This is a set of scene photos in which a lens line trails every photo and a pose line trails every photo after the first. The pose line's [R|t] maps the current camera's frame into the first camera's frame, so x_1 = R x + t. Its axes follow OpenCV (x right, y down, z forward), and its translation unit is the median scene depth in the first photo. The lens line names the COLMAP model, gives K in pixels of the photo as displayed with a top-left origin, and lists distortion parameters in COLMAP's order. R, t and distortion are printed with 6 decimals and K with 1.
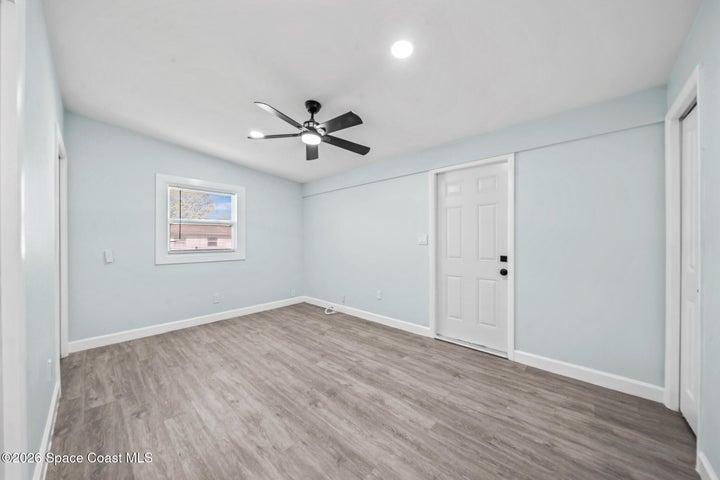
lens RADIAL K [[249.1, 0, 360.0], [0, 249.1, 239.6], [0, 0, 1]] dist [-0.005885, 0.000119]
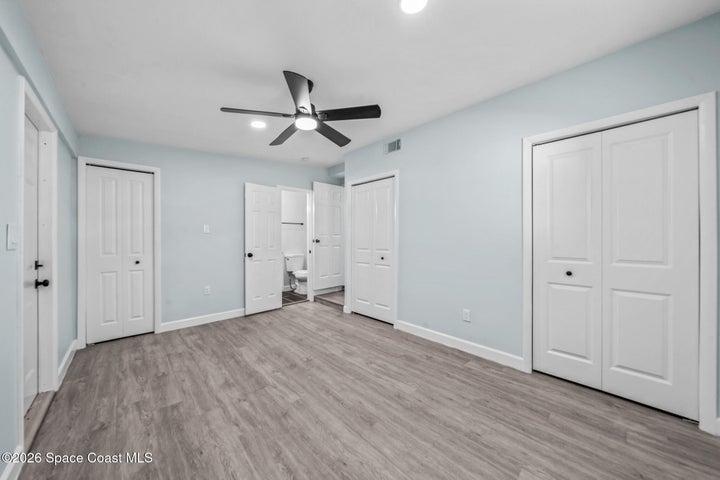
lens RADIAL K [[249.1, 0, 360.0], [0, 249.1, 239.6], [0, 0, 1]] dist [-0.005885, 0.000119]
pose [[-0.997739, 0.002353, 0.067172, -0.490466], [0.002380, 0.999997, 0.000316, 0.007943], [-0.067171, 0.000475, -0.997741, 2.058120]]
